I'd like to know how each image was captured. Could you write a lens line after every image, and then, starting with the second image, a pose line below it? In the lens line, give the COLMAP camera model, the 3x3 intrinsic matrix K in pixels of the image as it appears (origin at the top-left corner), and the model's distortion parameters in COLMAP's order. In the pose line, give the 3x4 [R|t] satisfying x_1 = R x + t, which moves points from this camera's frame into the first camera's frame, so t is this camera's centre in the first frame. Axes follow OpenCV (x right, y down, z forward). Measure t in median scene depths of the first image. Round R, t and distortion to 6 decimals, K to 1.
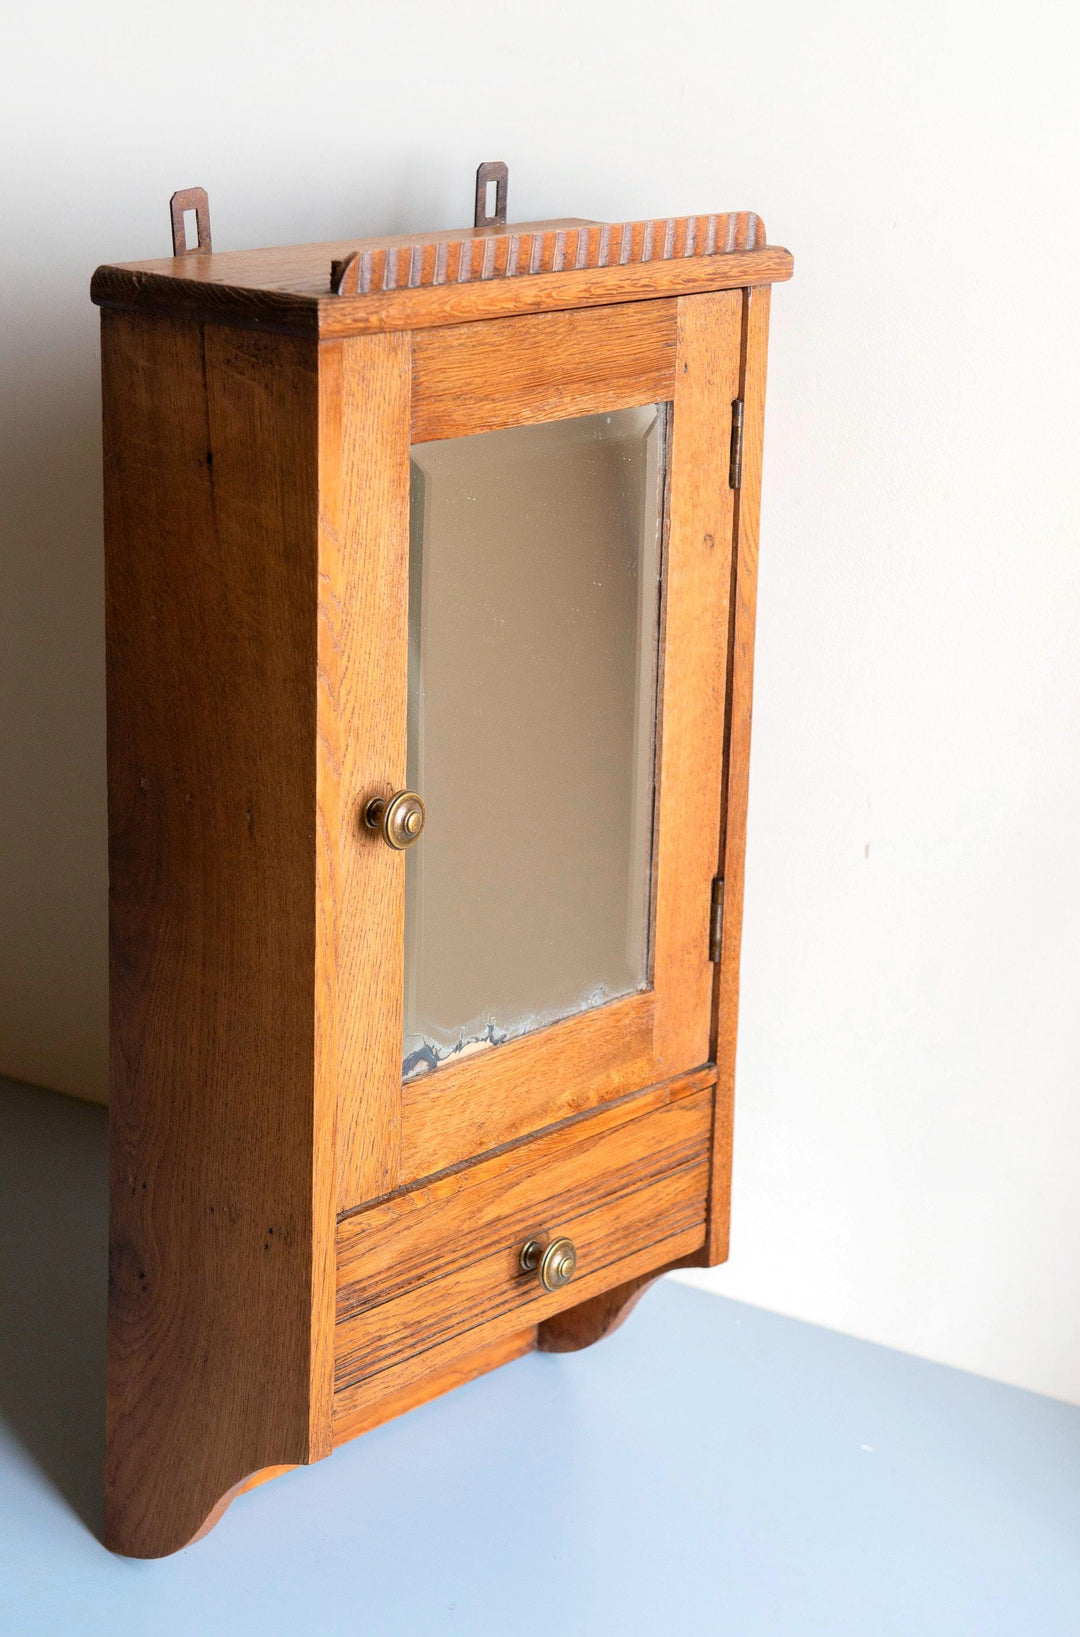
lens RADIAL K [[3497.7, 0, 557.1], [0, 3497.7, 750.1], [0, 0, 1]] dist [0.173556, 0.000000]
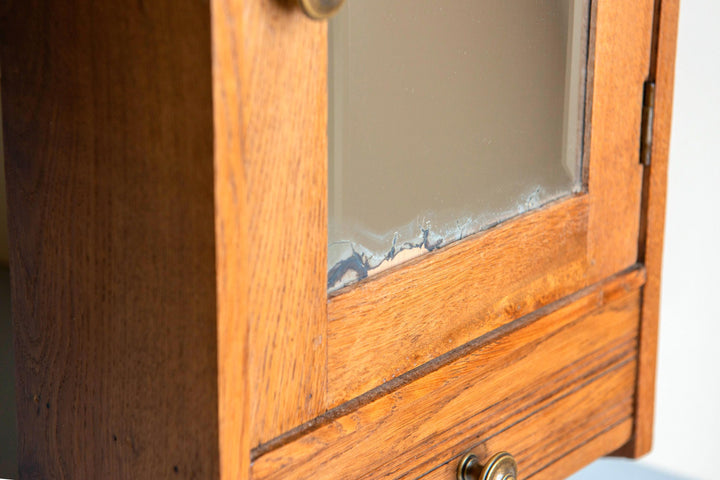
lens RADIAL K [[1530.3, 0, 371.0], [0, 1530.3, 91.1], [0, 0, 1]] dist [0.056607, 0.000000]
pose [[0.999063, -0.006209, -0.042832, -0.015788], [0.006065, 0.999976, -0.003491, 0.043092], [0.042853, 0.003228, 0.999076, 0.592579]]
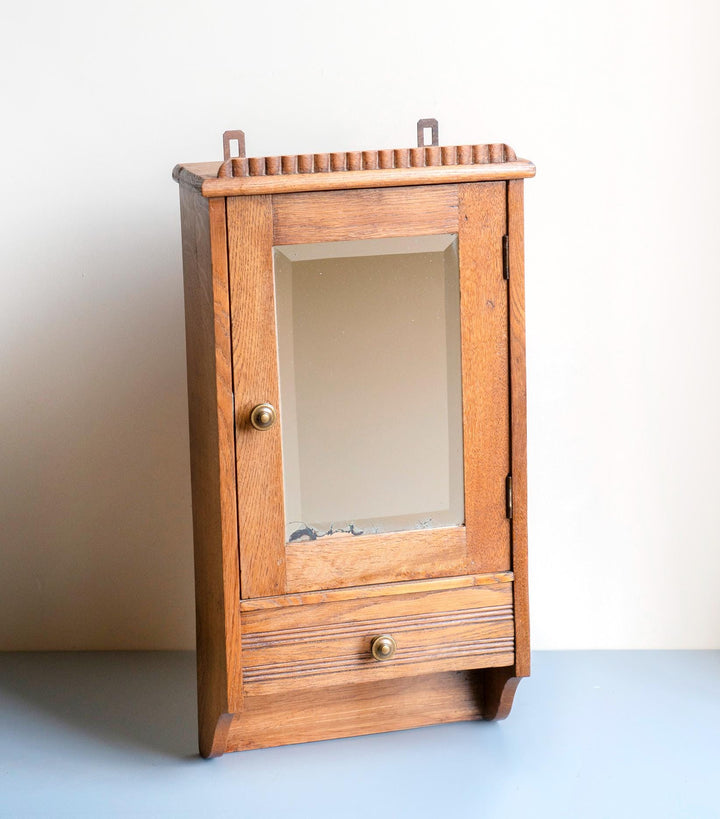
lens RADIAL K [[2618.0, 0, 374.4], [0, 2618.0, 382.6], [0, 0, 1]] dist [0.133722, 0.000000]
pose [[0.826585, 0.065846, -0.558946, 0.860500], [-0.095709, 0.995112, -0.024310, 0.029374], [0.554614, 0.073591, 0.828847, -0.297434]]
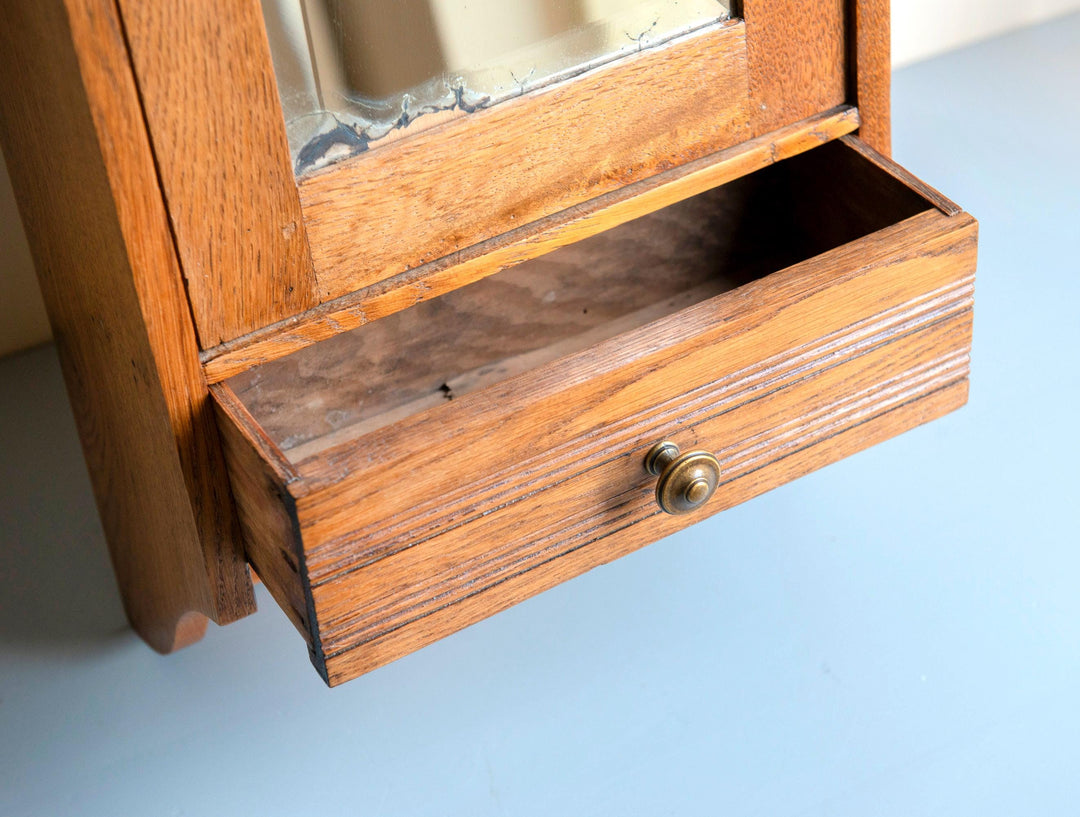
lens RADIAL K [[2073.1, 0, 550.3], [0, 2073.1, 405.4], [0, 0, 1]] dist [-0.011542, 0.000000]
pose [[0.933006, 0.088797, -0.348734, 0.159007], [0.040057, 0.937430, 0.345862, -0.010159], [0.357625, -0.336660, 0.871071, 0.595807]]
